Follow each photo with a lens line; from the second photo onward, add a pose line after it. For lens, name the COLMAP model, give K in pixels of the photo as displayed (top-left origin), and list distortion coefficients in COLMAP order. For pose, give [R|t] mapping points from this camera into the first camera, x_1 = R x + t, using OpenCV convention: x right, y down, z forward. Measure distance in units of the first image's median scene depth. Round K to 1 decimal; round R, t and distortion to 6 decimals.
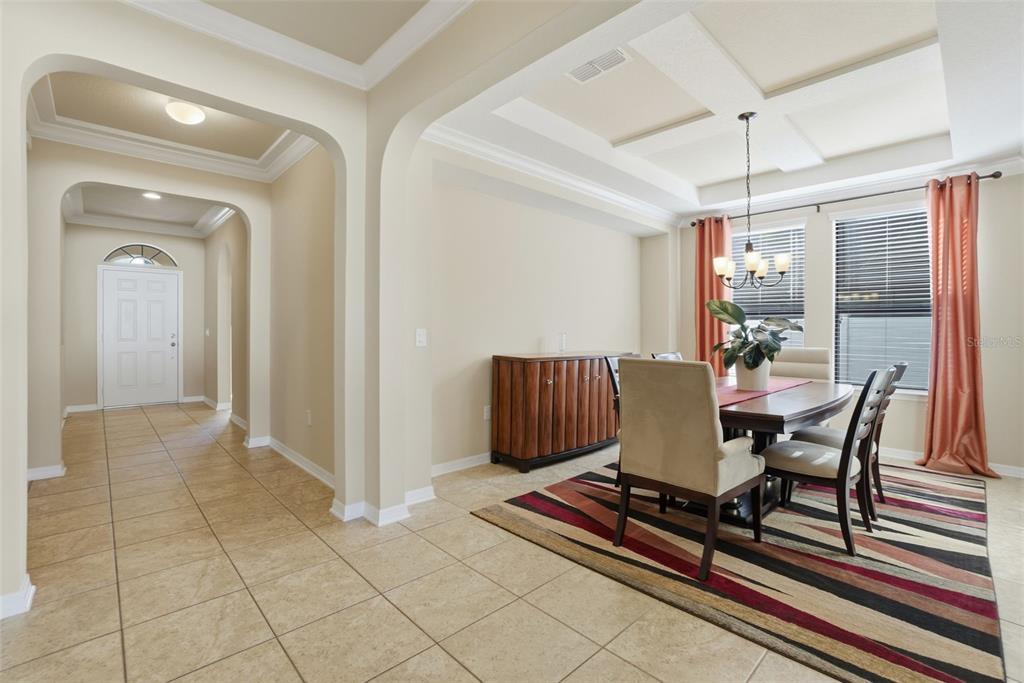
lens RADIAL K [[459.4, 0, 510.5], [0, 459.4, 329.1], [0, 0, 1]] dist [-0.061845, 0.019884]
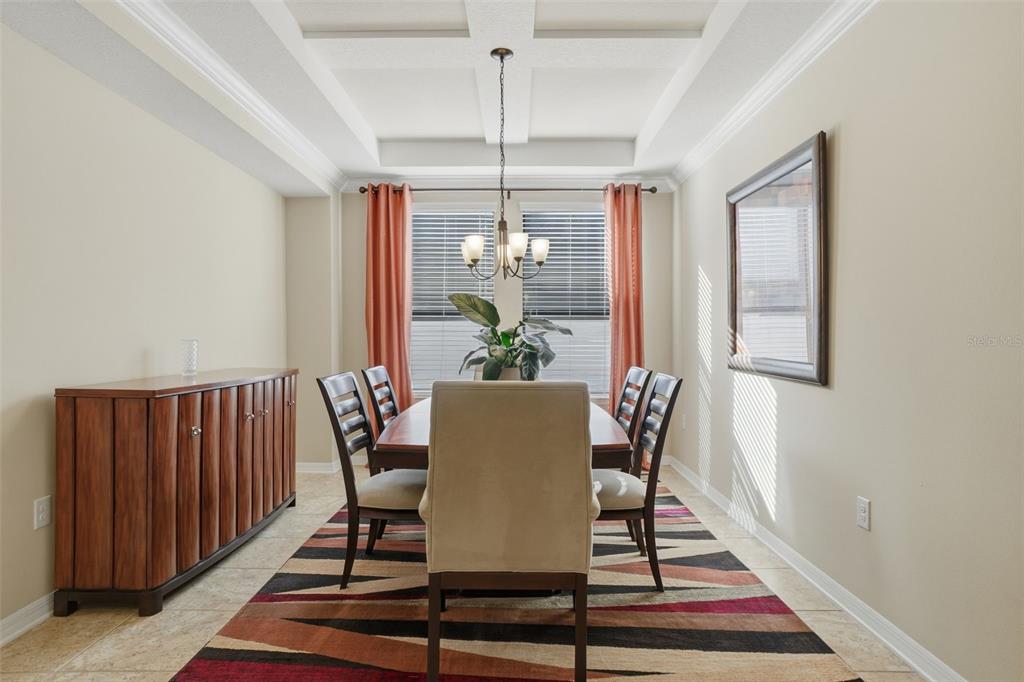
lens RADIAL K [[568.8, 0, 514.7], [0, 568.8, 343.2], [0, 0, 1]] dist [-0.039026, 0.029708]
pose [[0.687263, -0.014977, 0.726255, -0.141415], [0.001848, 0.999820, 0.018869, -0.000050], [-0.726407, -0.011626, 0.687167, 0.274443]]
